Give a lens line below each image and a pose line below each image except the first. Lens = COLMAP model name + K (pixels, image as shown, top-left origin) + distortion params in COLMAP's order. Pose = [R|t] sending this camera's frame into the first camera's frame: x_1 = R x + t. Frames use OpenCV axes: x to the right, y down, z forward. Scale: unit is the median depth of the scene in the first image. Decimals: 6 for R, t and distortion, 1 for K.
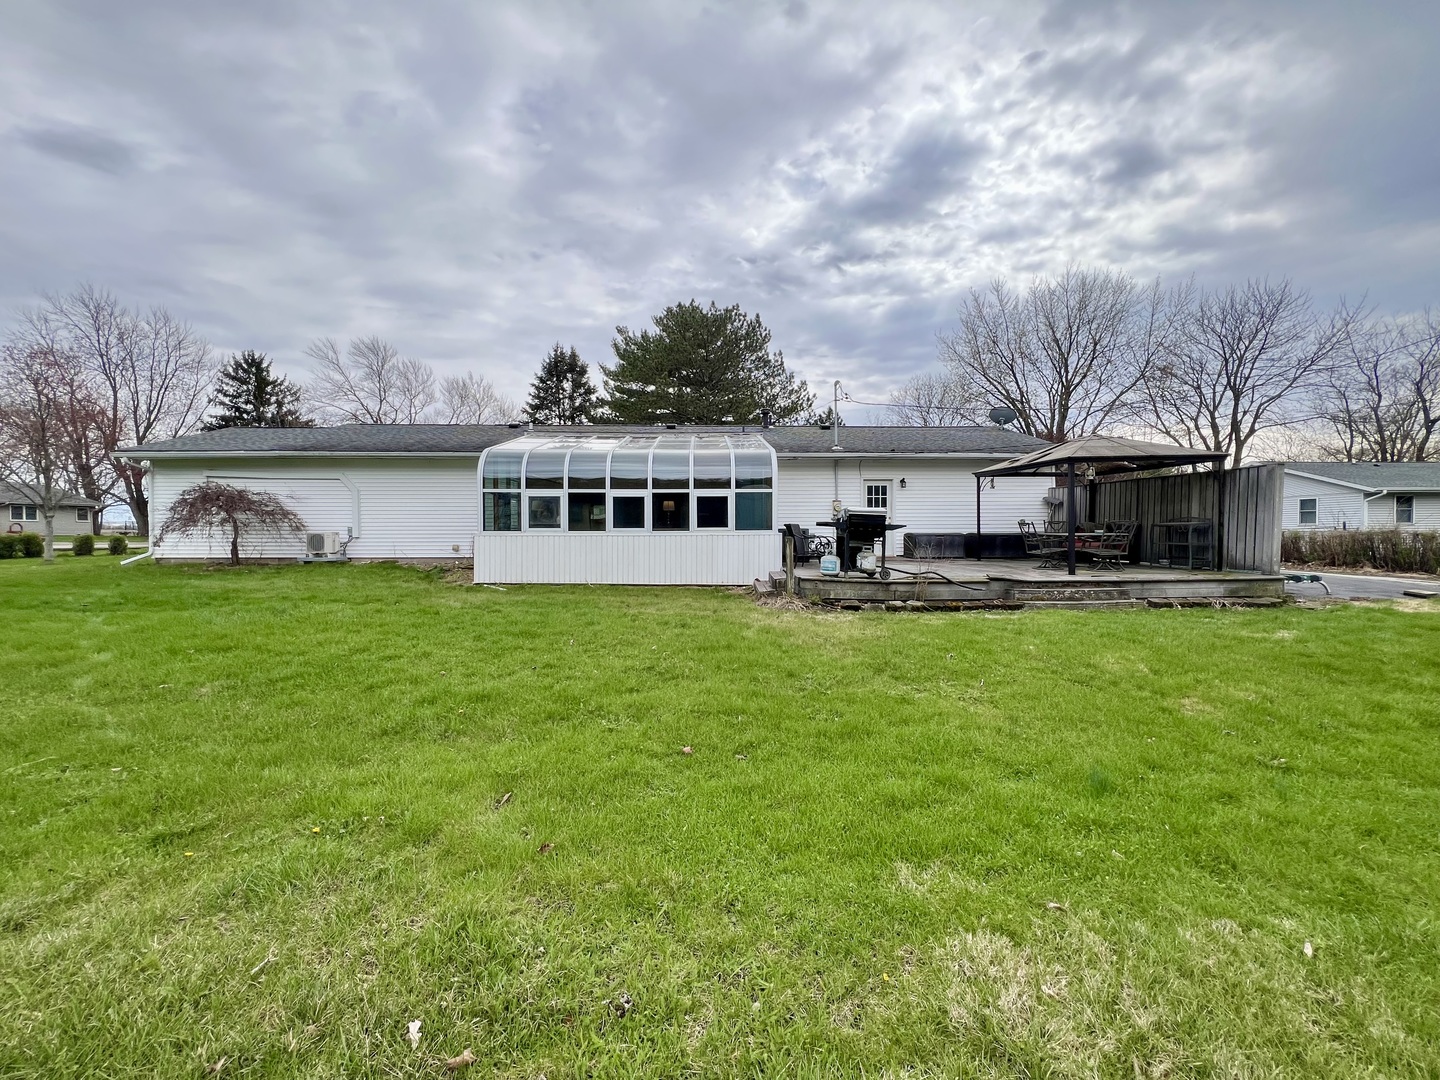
lens RADIAL K [[591.7, 0, 720.0], [0, 591.7, 540.0], [0, 0, 1]] dist [0.001045, -0.000008]
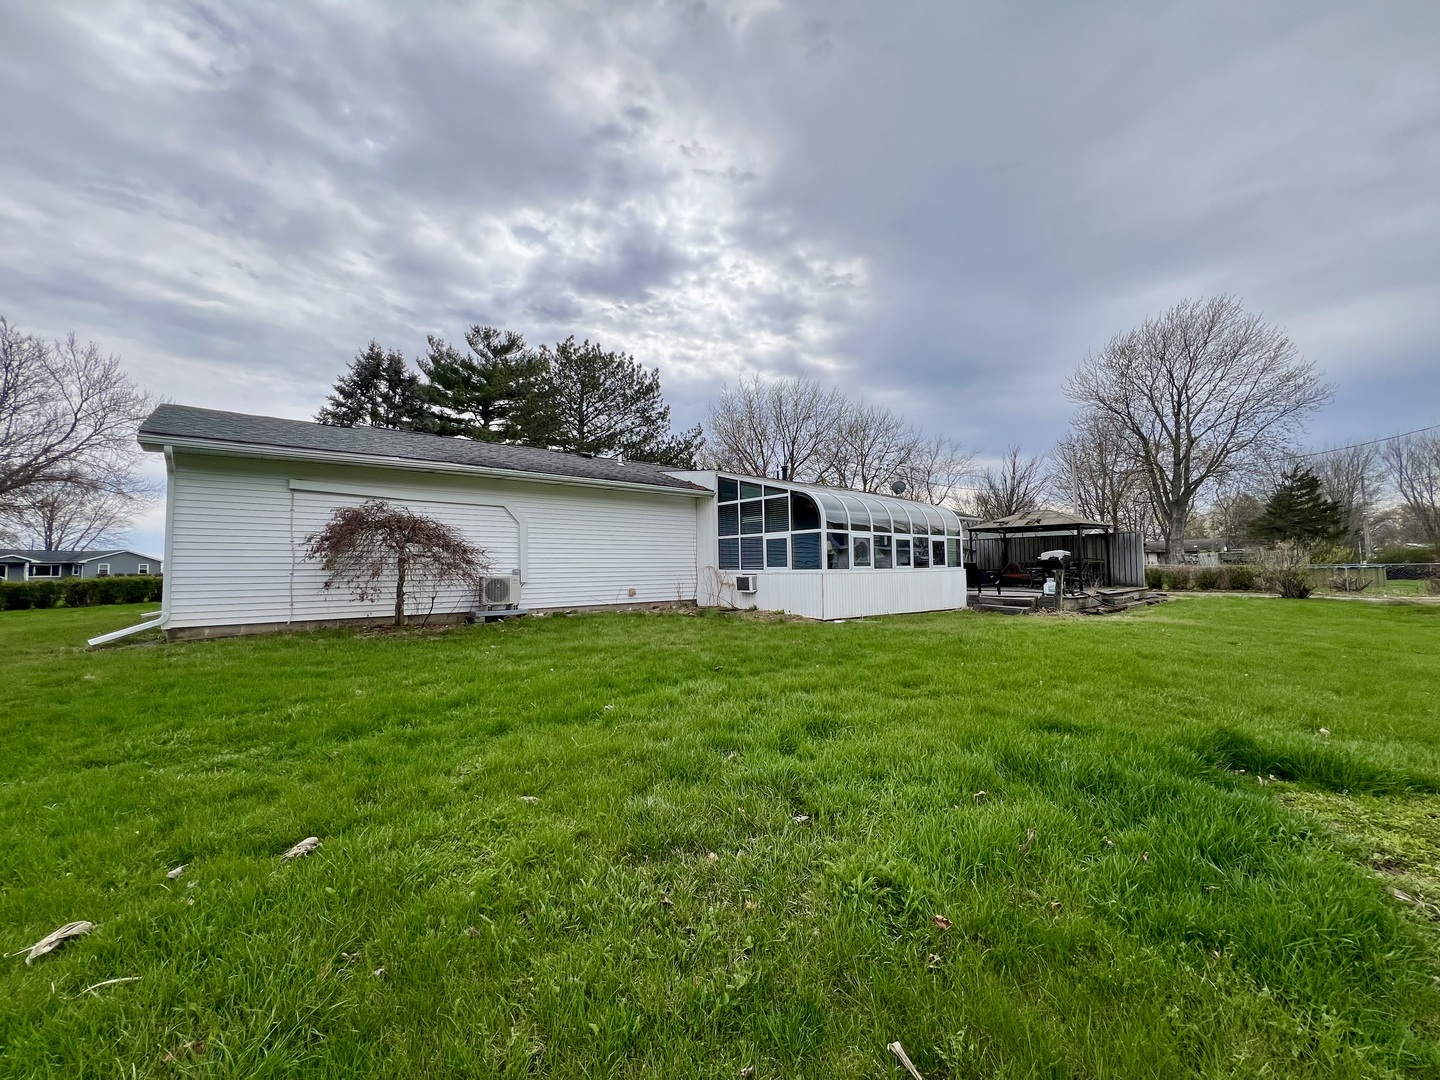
lens RADIAL K [[586.7, 0, 700.9], [0, 586.7, 518.1], [0, 0, 1]] dist [-0.000602, -0.000117]
pose [[0.771076, 0.045291, 0.635130, -0.445225], [0.022485, 0.994908, -0.098245, -0.003574], [-0.636346, 0.090035, 0.766132, 0.126102]]
